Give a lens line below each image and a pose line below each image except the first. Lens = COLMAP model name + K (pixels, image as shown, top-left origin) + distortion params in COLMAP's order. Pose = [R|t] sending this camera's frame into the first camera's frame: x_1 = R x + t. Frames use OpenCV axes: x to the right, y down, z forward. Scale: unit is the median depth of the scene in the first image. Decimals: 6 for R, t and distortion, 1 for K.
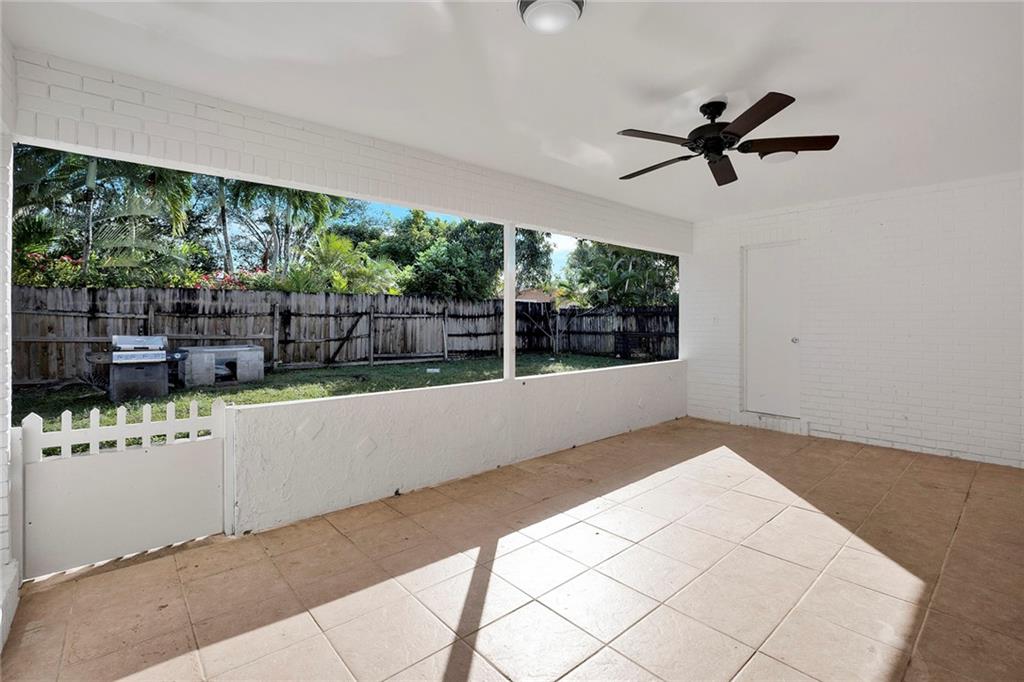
lens RADIAL K [[460.8, 0, 506.6], [0, 460.8, 343.5], [0, 0, 1]] dist [-0.018355, -0.000337]
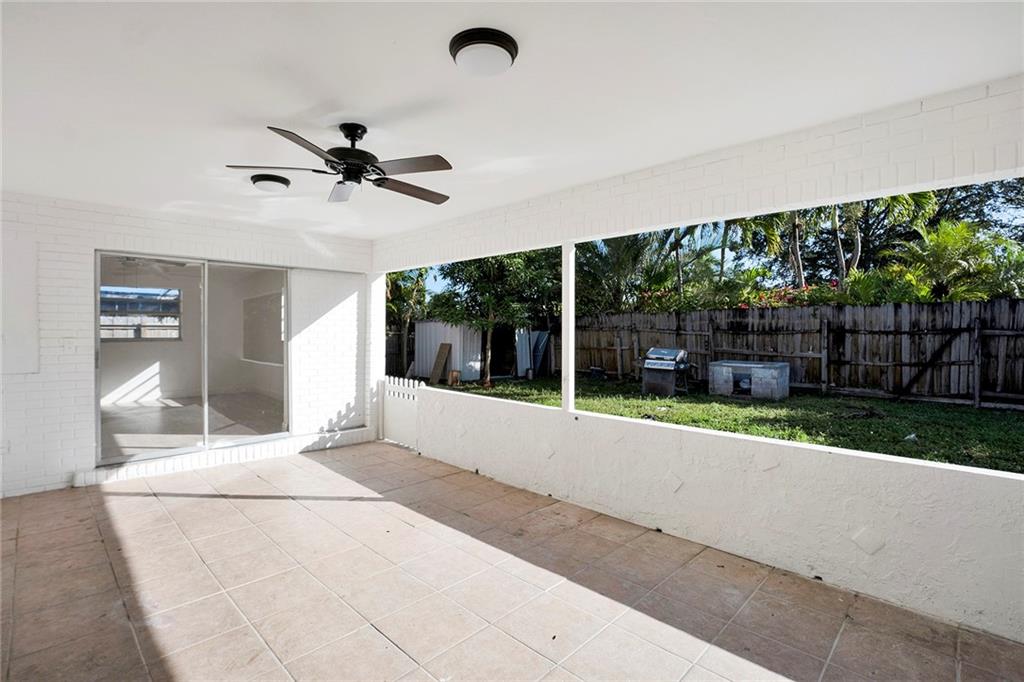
lens RADIAL K [[474.8, 0, 512.2], [0, 474.8, 326.9], [0, 0, 1]] dist [-0.019673, 0.000255]
pose [[0.085636, -0.008210, -0.996293, 0.380540], [-0.054294, 0.998442, -0.012894, -0.027833], [0.994846, 0.055197, 0.085056, 0.317623]]
